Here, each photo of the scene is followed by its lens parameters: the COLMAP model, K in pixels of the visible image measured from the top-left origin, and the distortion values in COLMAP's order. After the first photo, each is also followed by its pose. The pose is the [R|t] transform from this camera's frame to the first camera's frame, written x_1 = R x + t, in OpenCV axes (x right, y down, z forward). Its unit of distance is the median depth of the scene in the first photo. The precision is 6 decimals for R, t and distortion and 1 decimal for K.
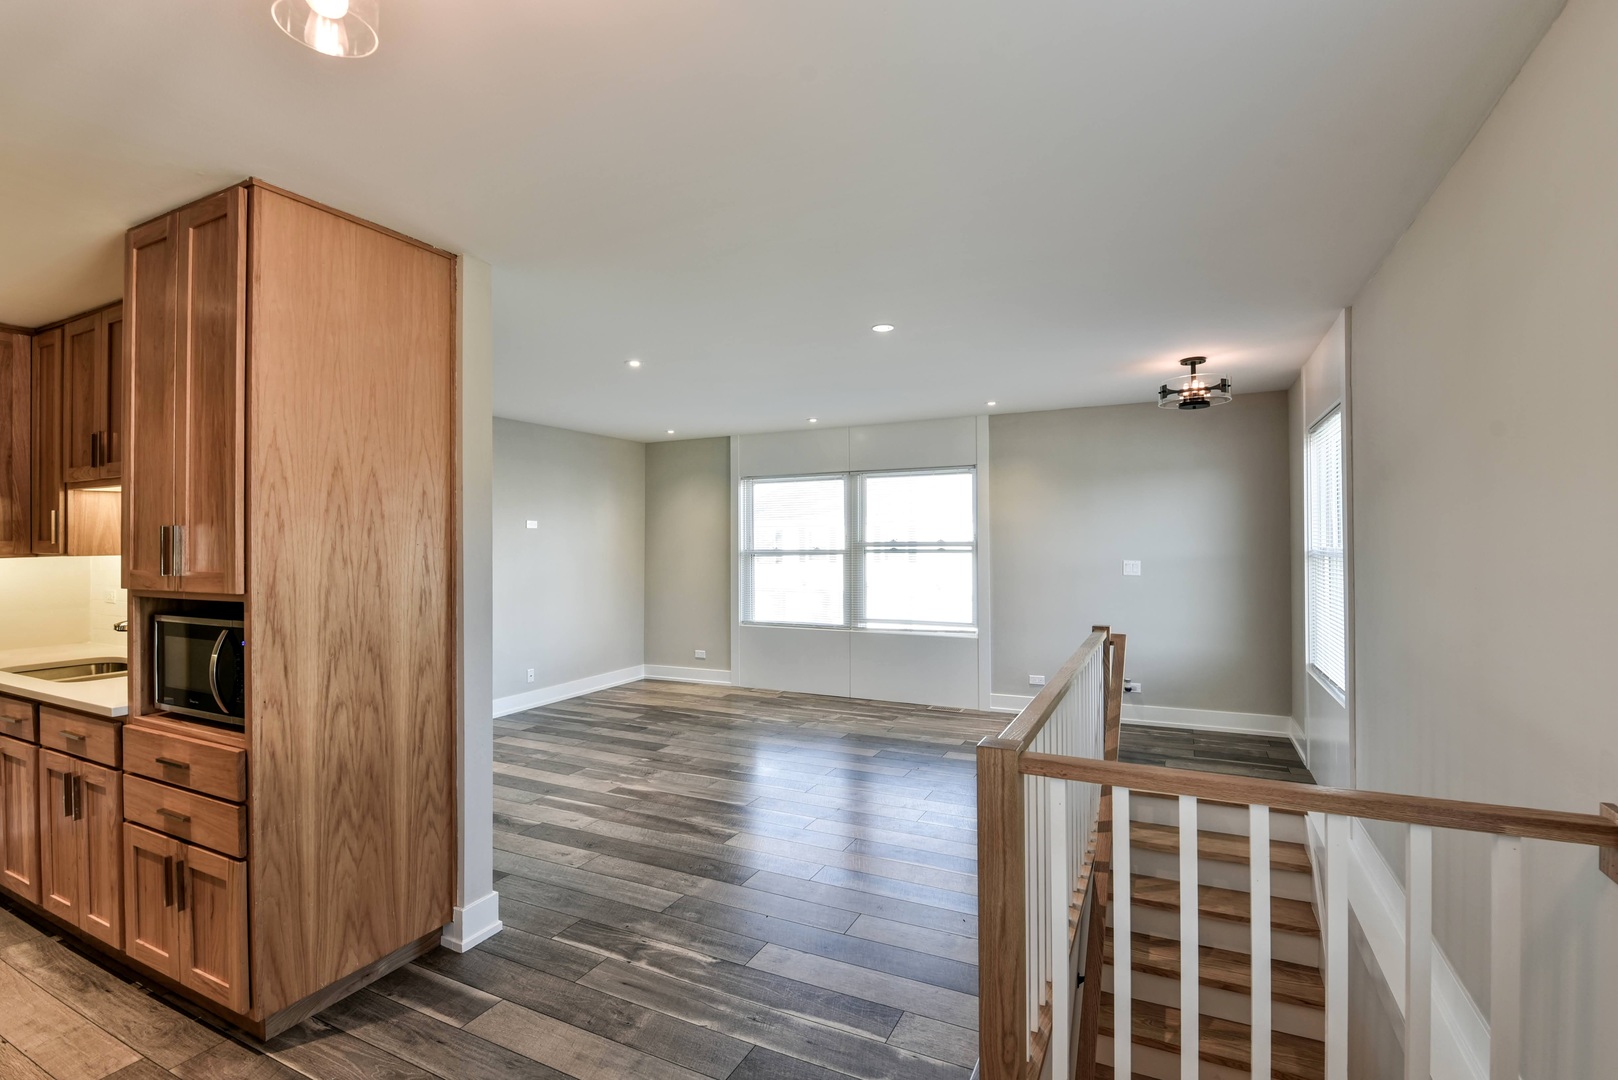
lens RADIAL K [[703.7, 0, 884.0], [0, 703.7, 550.4], [0, 0, 1]] dist [0.007520, -0.010524]
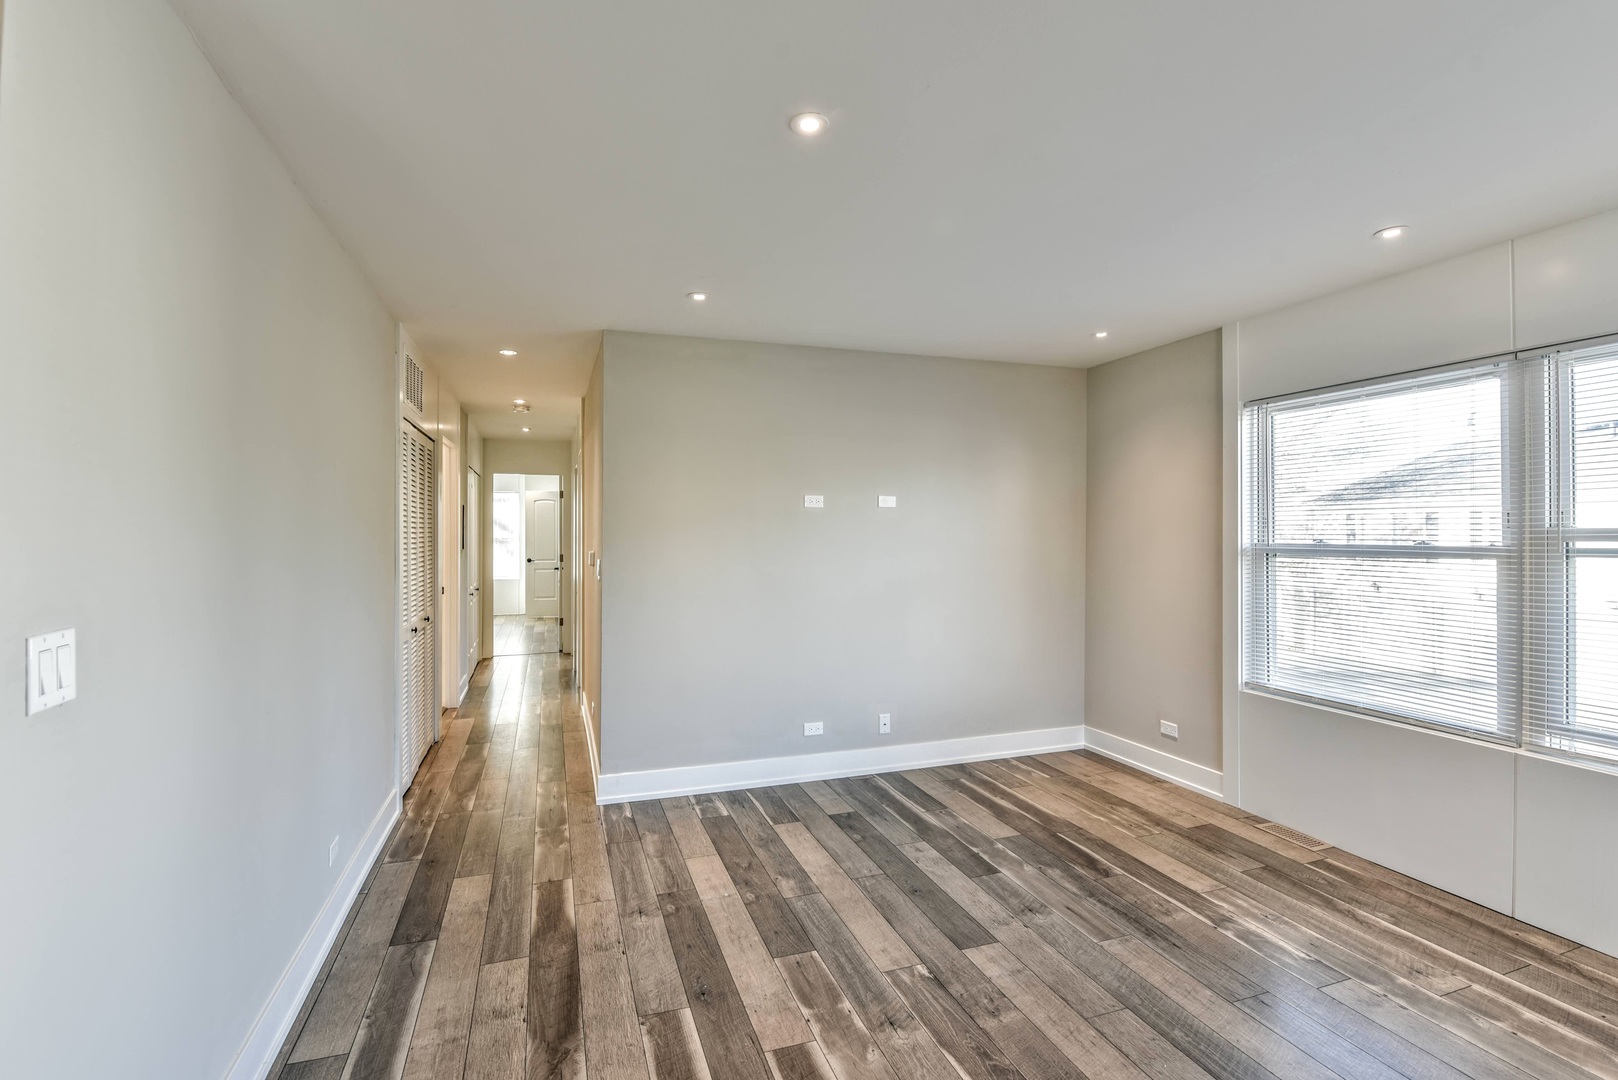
lens RADIAL K [[761.7, 0, 805.1], [0, 761.7, 524.1], [0, 0, 1]] dist [-0.017883, -0.004035]
pose [[0.655003, -0.003824, -0.755617, 0.011522], [-0.009675, 0.999863, -0.013447, -0.009556], [0.755564, 0.016118, 0.654876, 0.672454]]
